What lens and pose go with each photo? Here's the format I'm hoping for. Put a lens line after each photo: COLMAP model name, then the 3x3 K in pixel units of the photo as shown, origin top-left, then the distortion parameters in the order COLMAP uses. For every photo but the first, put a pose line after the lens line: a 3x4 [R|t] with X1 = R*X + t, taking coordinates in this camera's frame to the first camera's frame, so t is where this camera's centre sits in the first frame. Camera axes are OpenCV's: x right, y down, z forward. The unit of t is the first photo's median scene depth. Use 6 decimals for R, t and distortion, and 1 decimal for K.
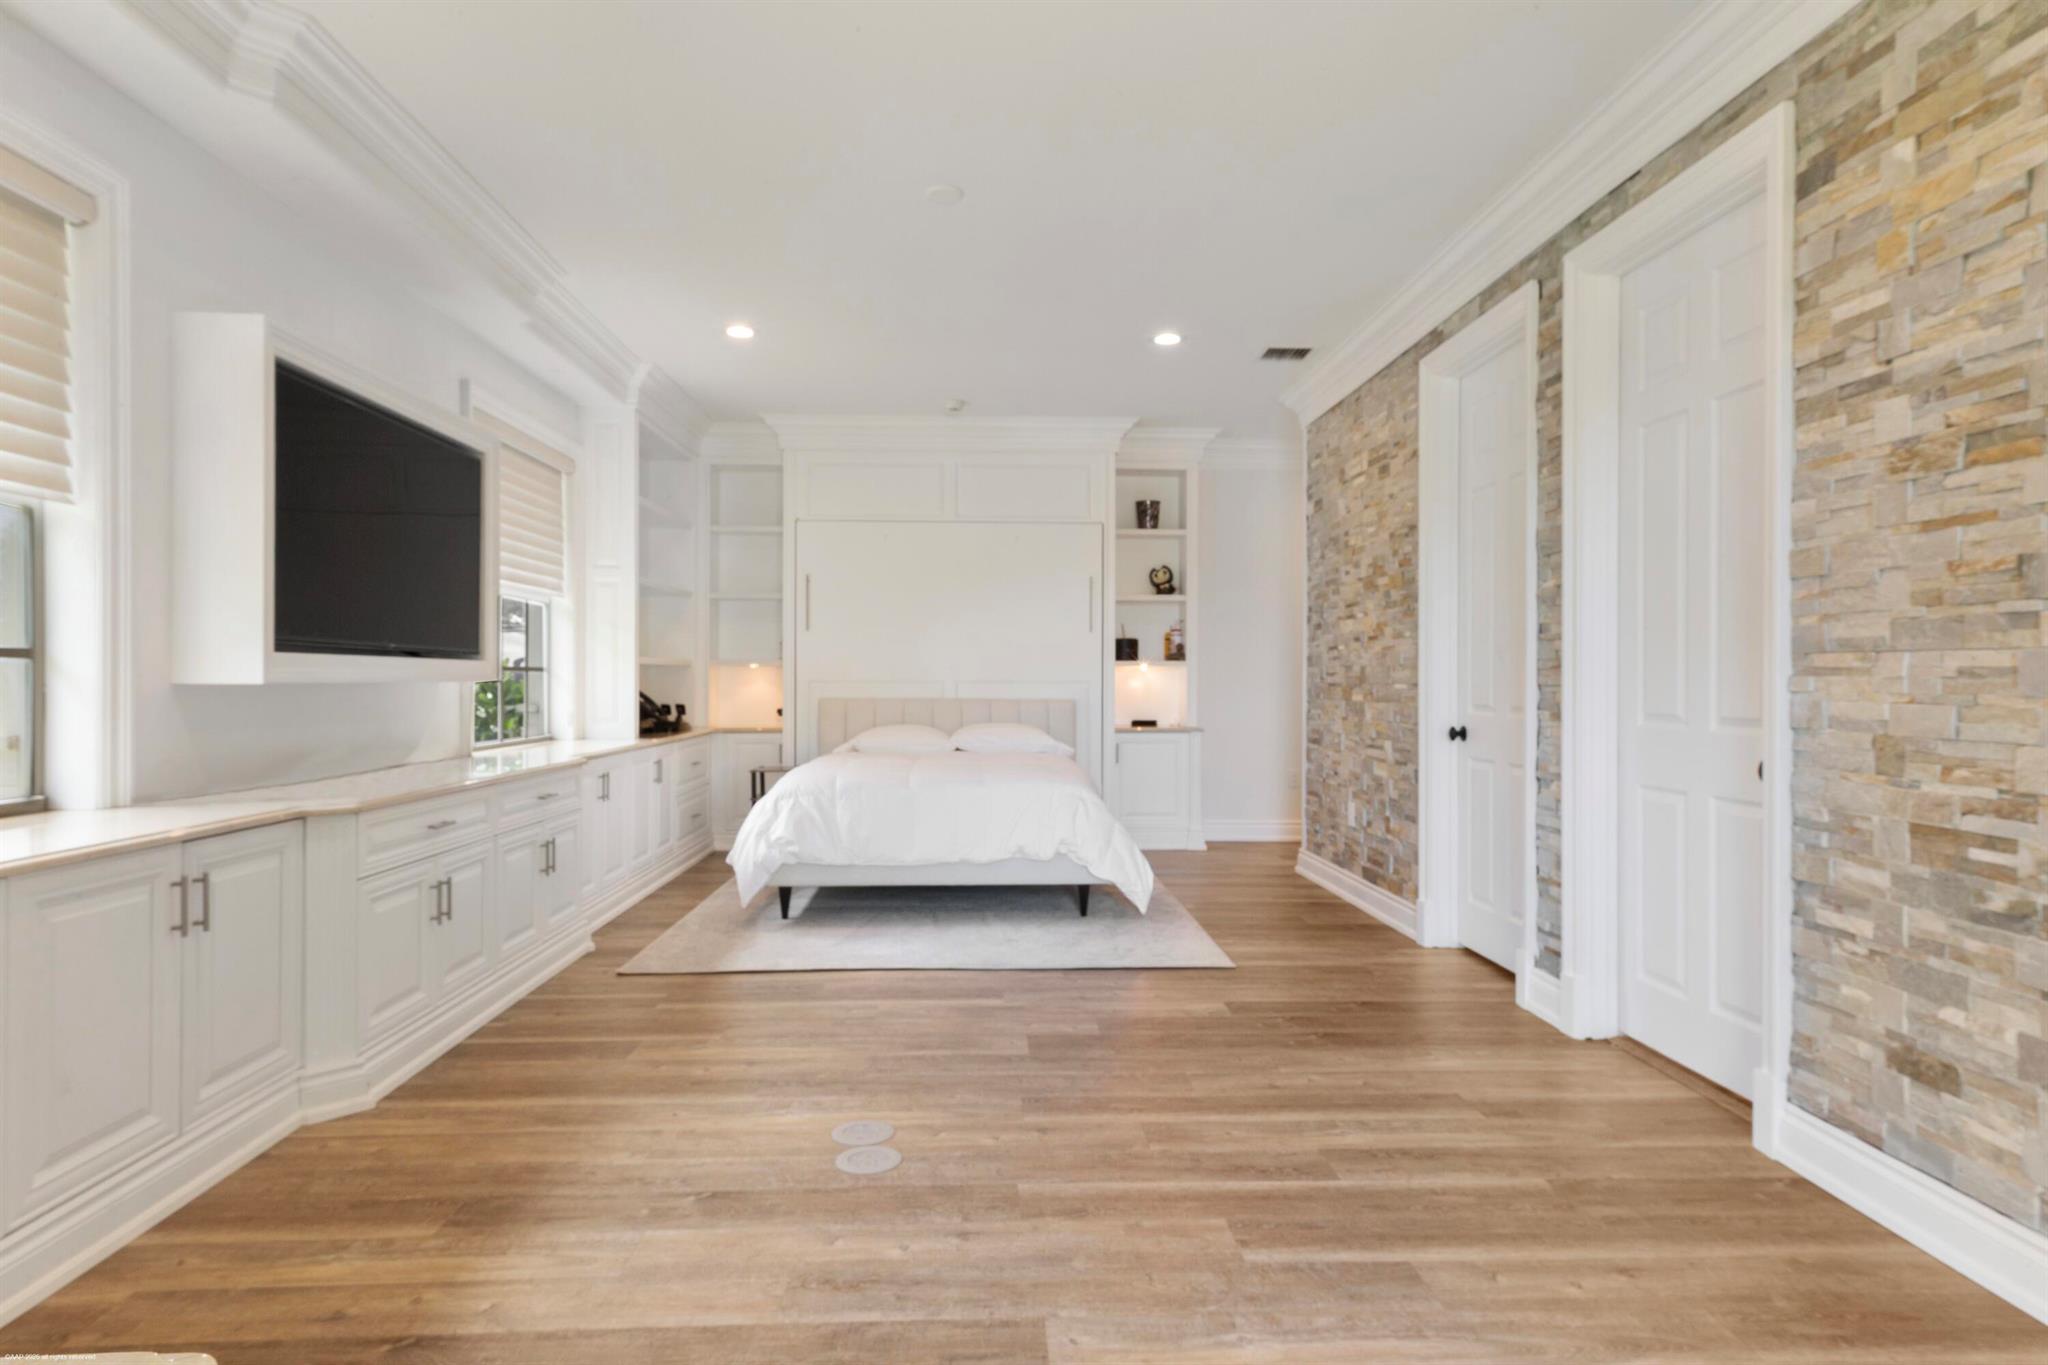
lens RADIAL K [[1175.0, 0, 1025.4], [0, 1175.0, 682.6], [0, 0, 1]] dist [0.000317, 0.000082]
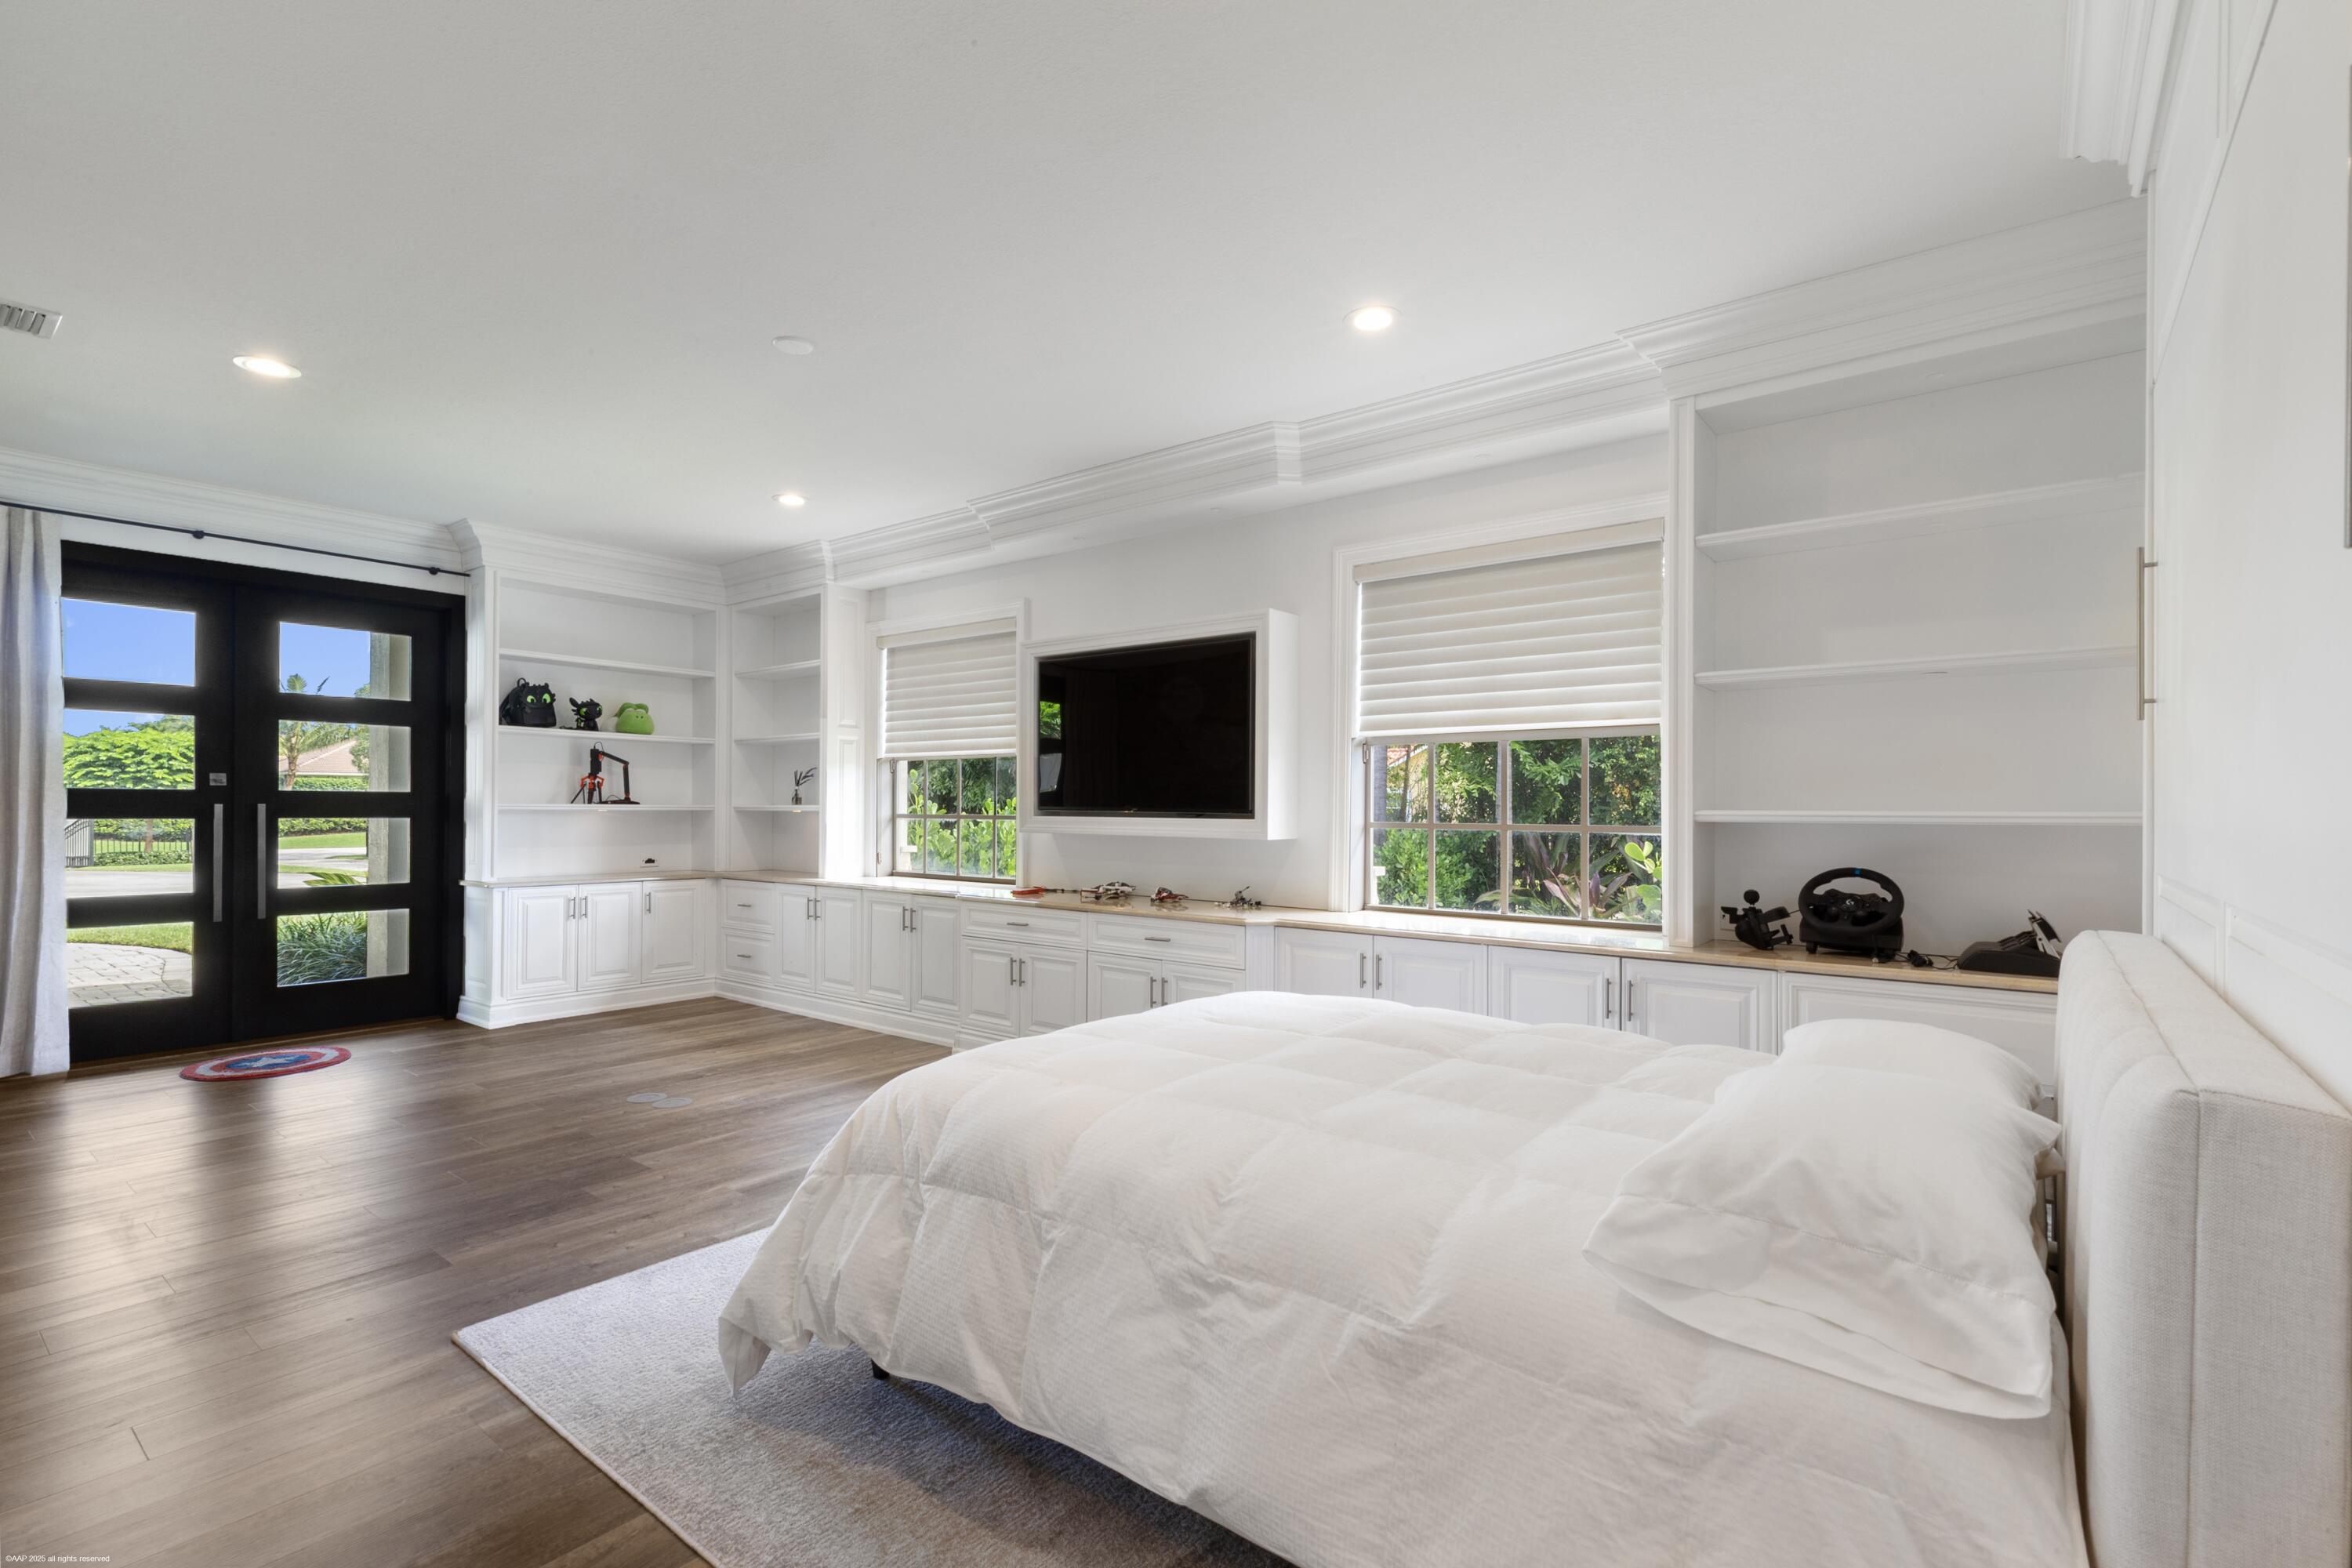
lens RADIAL K [[1066.4, 0, 1183.1], [0, 1066.4, 799.2], [0, 0, 1]] dist [0.001479, 0.000105]
pose [[-0.654428, -0.010558, -0.756050, 0.511137], [-0.006368, 0.999944, -0.008453, -0.041945], [0.756097, -0.000718, -0.654459, 2.399338]]
